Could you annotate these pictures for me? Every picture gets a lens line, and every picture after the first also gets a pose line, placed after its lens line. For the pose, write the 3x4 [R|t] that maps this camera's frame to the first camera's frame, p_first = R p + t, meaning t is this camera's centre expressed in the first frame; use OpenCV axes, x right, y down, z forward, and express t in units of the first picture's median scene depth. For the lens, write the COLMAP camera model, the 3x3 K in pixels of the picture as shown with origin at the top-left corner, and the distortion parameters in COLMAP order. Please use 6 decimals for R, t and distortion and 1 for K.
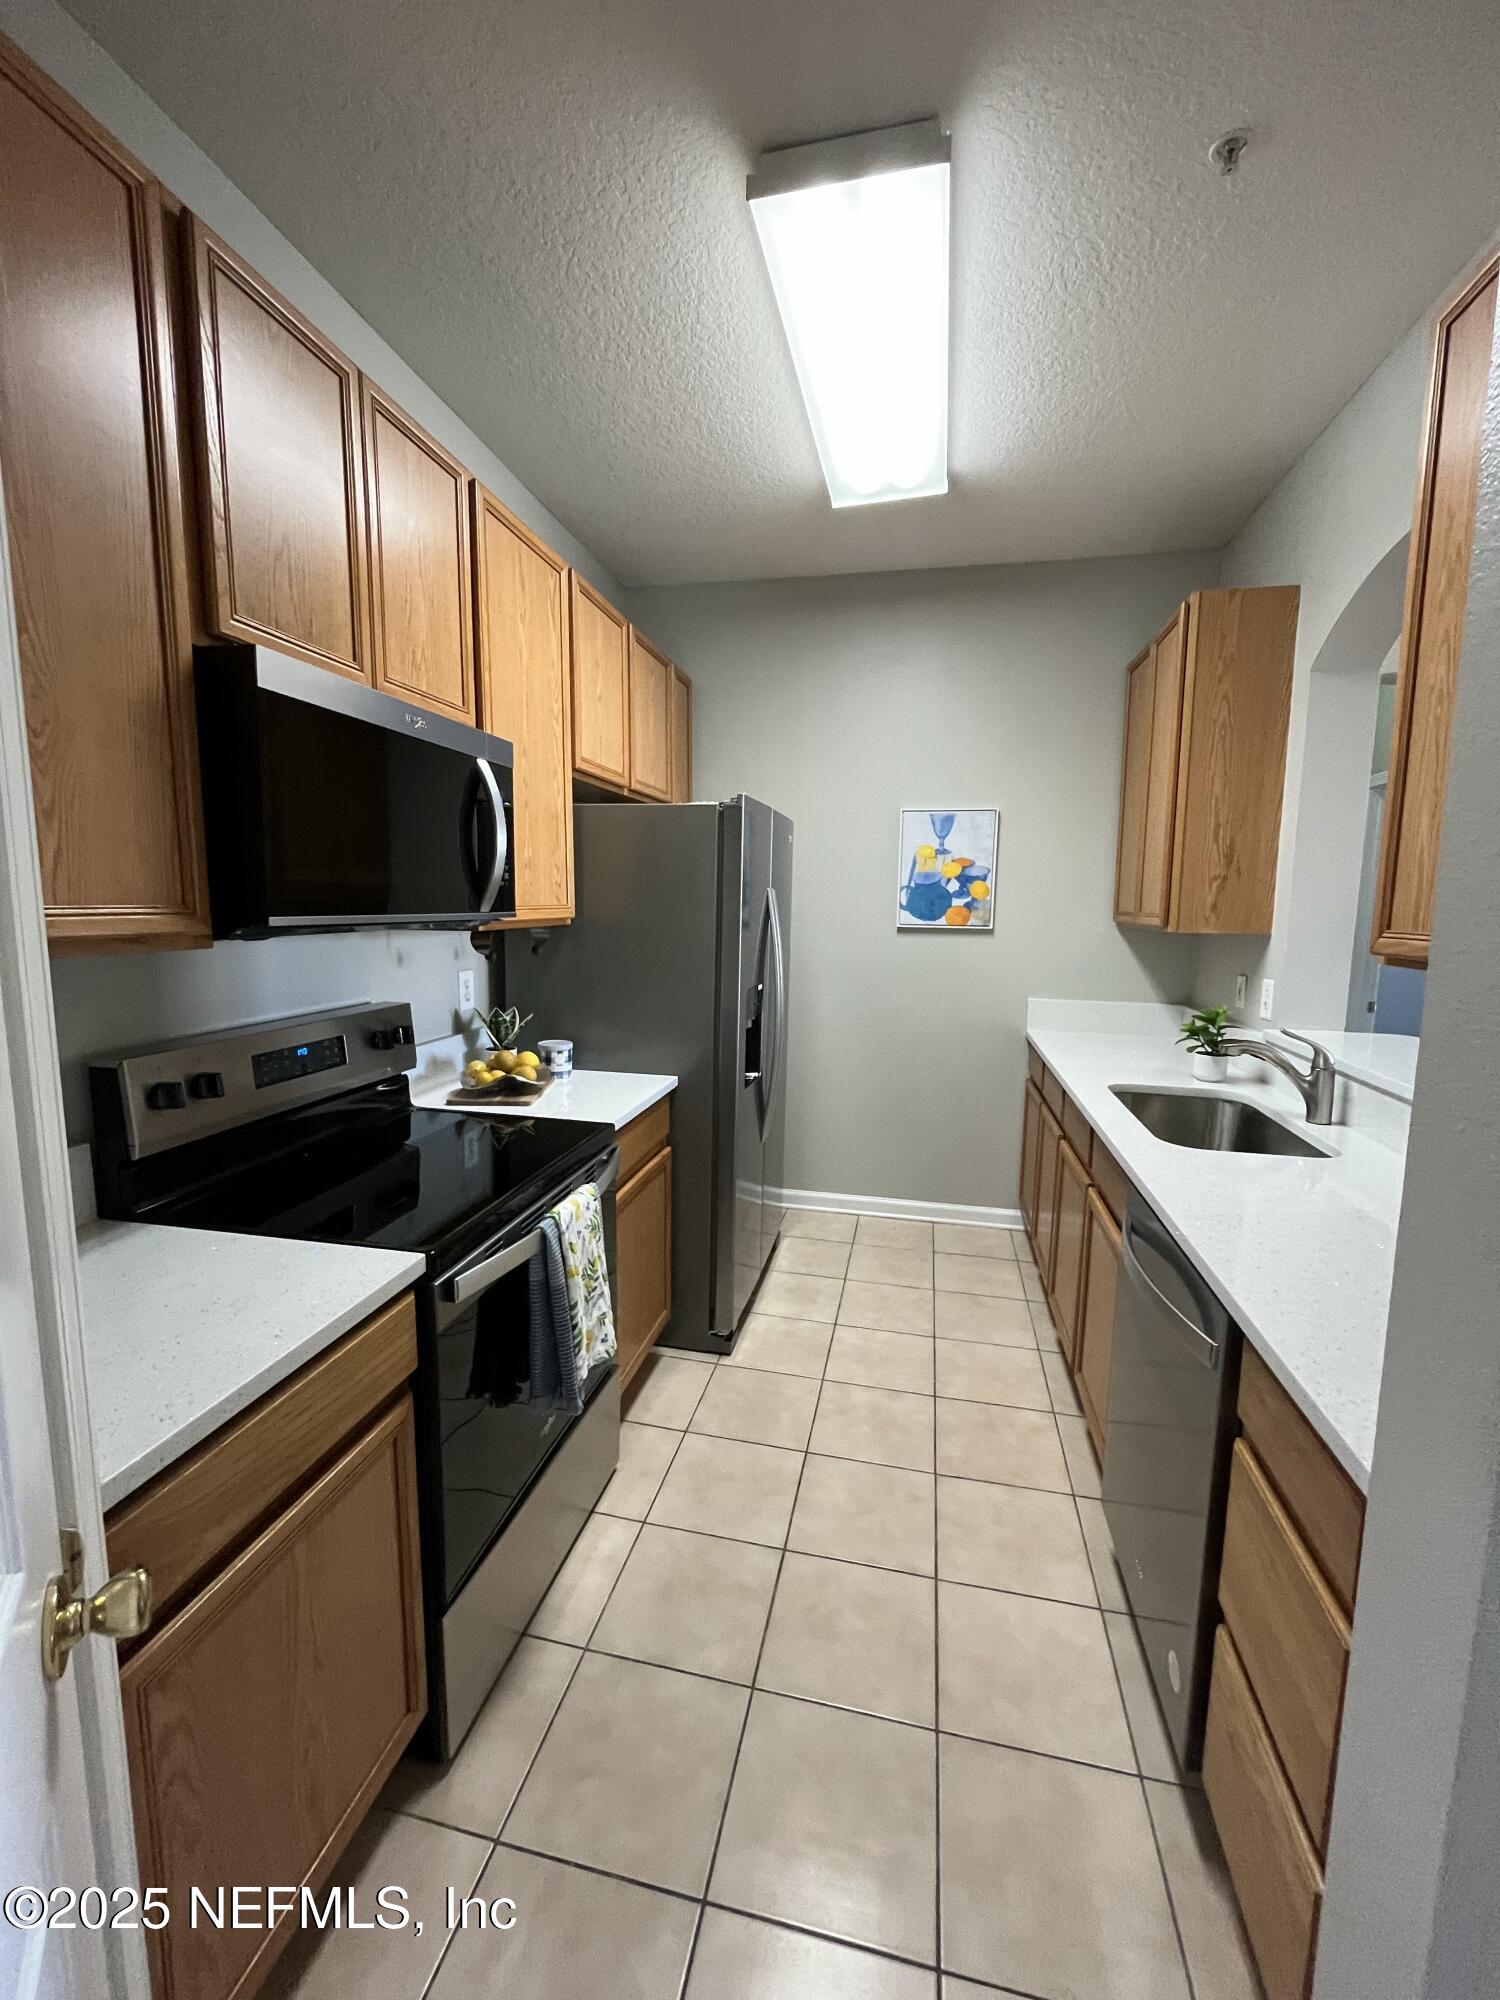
lens RADIAL K [[814.3, 0, 750.0], [0, 814.3, 1000.0], [0, 0, 1]] dist [-0.002460, -0.000191]
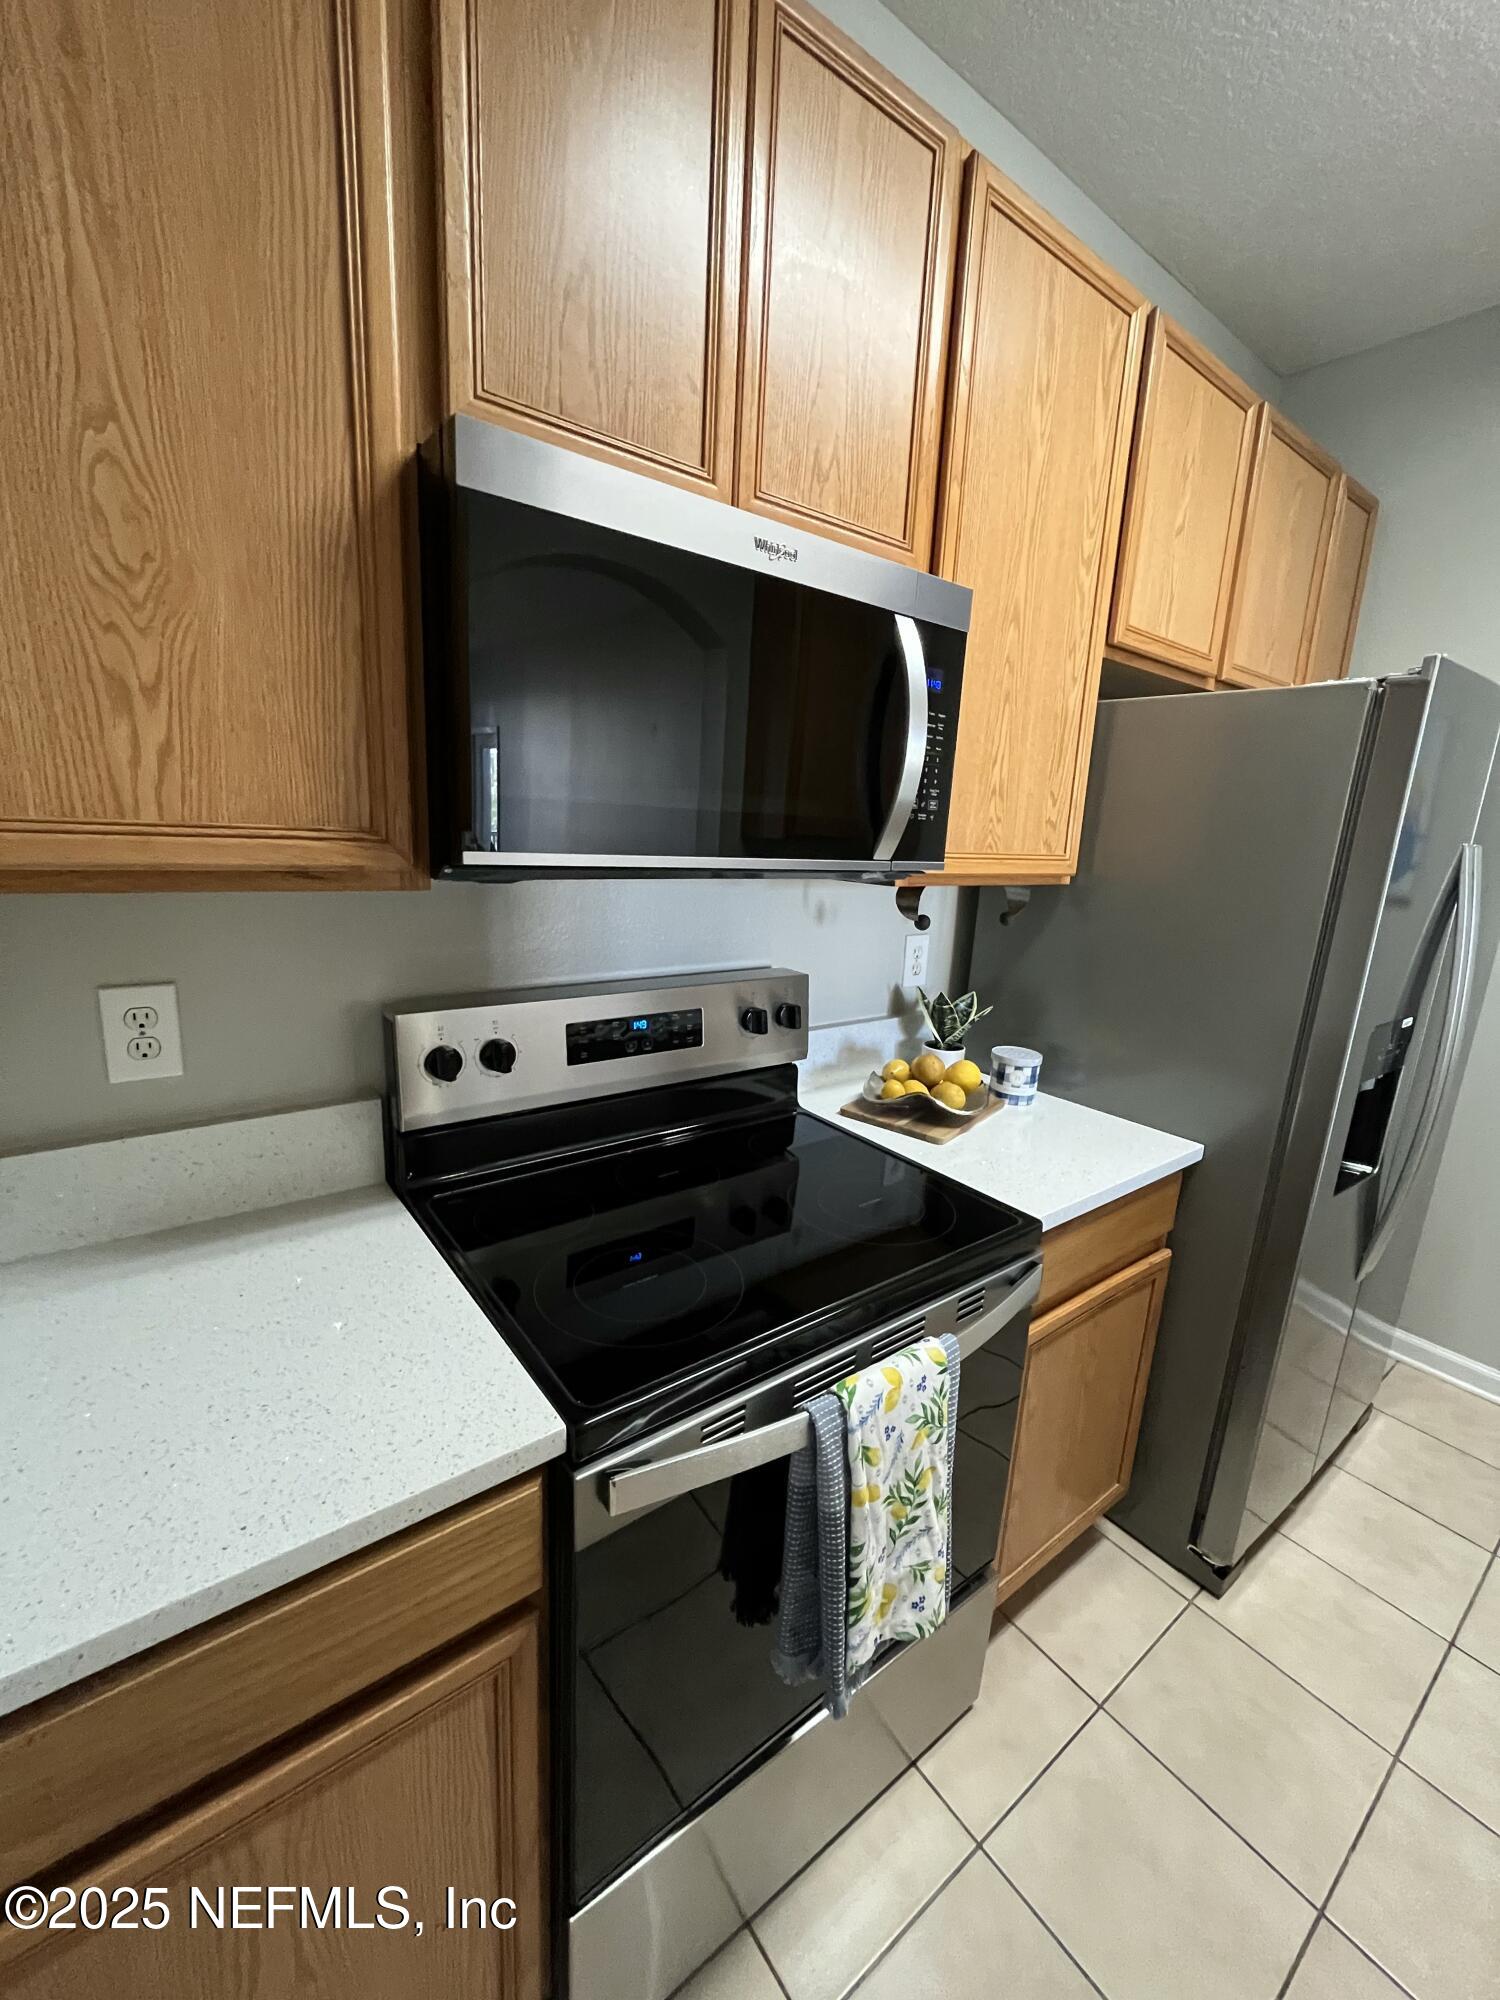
lens RADIAL K [[814.3, 0, 750.0], [0, 814.3, 1000.0], [0, 0, 1]] dist [-0.002460, -0.000191]
pose [[0.763481, 0.163223, -0.624864, 0.017496], [-0.120813, 0.986552, 0.110087, -0.047145], [0.634429, -0.008558, 0.772934, 0.356111]]
